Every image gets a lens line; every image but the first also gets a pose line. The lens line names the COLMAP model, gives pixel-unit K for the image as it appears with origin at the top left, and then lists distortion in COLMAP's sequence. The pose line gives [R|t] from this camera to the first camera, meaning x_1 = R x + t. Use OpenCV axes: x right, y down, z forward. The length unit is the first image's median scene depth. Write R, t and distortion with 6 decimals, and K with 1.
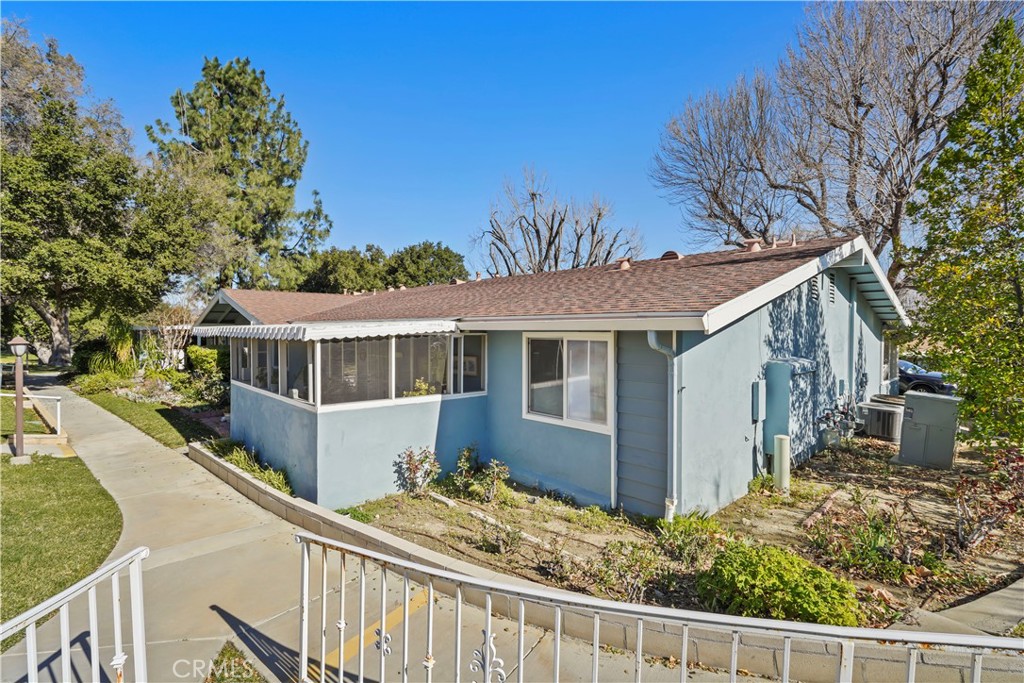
lens RADIAL K [[475.6, 0, 516.9], [0, 475.6, 339.3], [0, 0, 1]] dist [0.000541, -0.000274]
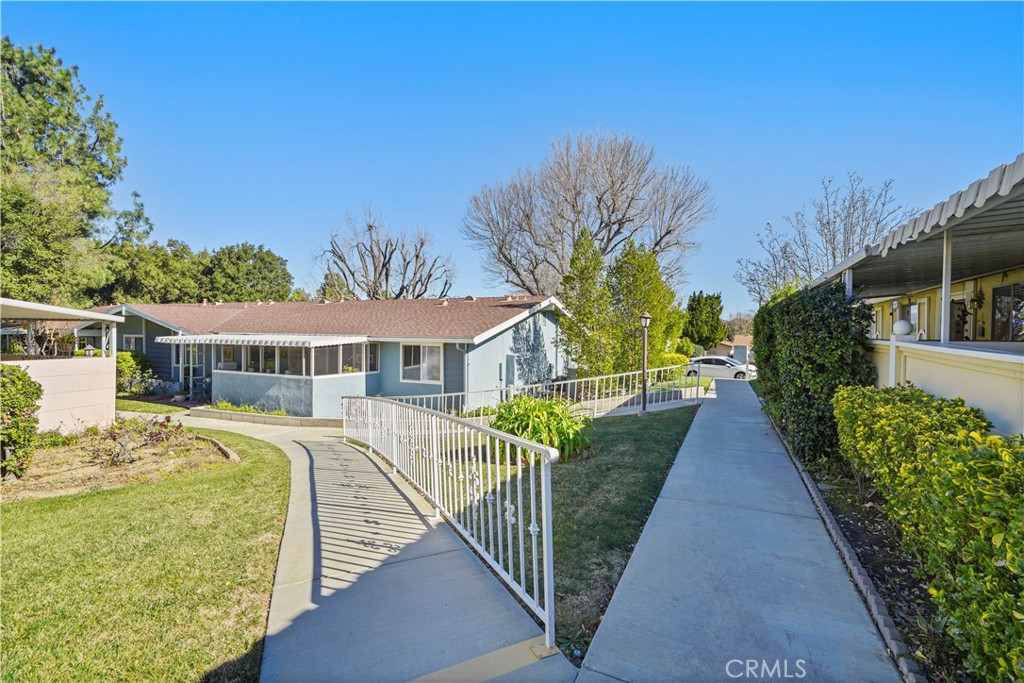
lens RADIAL K [[475.6, 0, 515.2], [0, 475.6, 338.4], [0, 0, 1]] dist [0.000541, -0.000274]
pose [[0.927506, 0.000732, 0.373806, -0.083598], [-0.000593, 1.000000, -0.000488, -0.008632], [-0.373807, 0.000231, 0.927507, -0.322831]]
